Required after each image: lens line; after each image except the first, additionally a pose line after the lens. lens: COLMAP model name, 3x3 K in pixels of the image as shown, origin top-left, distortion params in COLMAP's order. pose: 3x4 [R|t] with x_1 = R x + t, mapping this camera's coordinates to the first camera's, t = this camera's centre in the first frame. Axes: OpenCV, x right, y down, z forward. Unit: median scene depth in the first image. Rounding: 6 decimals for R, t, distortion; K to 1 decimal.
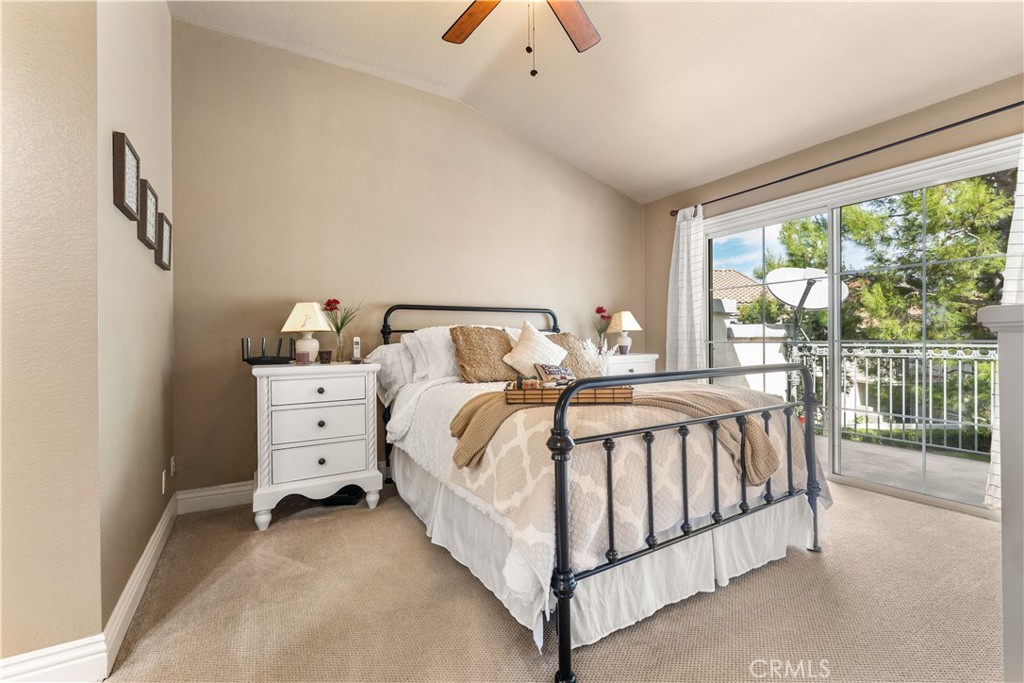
lens RADIAL K [[434.6, 0, 510.5], [0, 434.6, 337.2], [0, 0, 1]] dist [-0.000141, 0.000048]
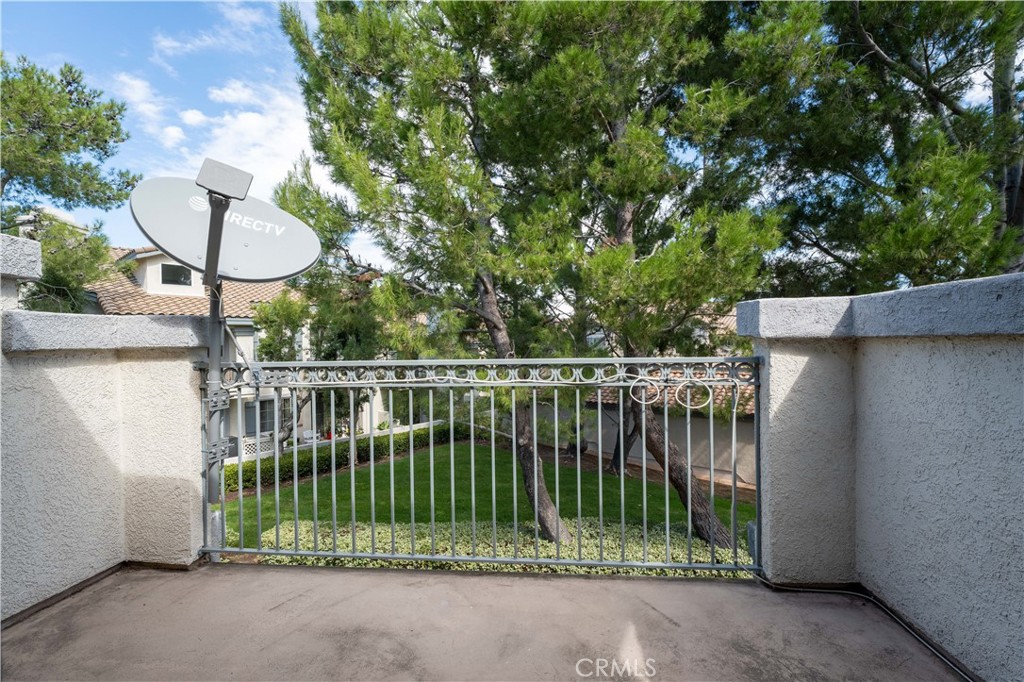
lens RADIAL K [[484.8, 0, 512.0], [0, 484.8, 341.0], [0, 0, 1]] dist [0.000072, 0.000001]
pose [[0.594249, -0.001732, 0.804280, 0.278875], [0.008022, 0.999961, -0.003774, -0.001151], [-0.804241, 0.008695, 0.594239, 0.304894]]
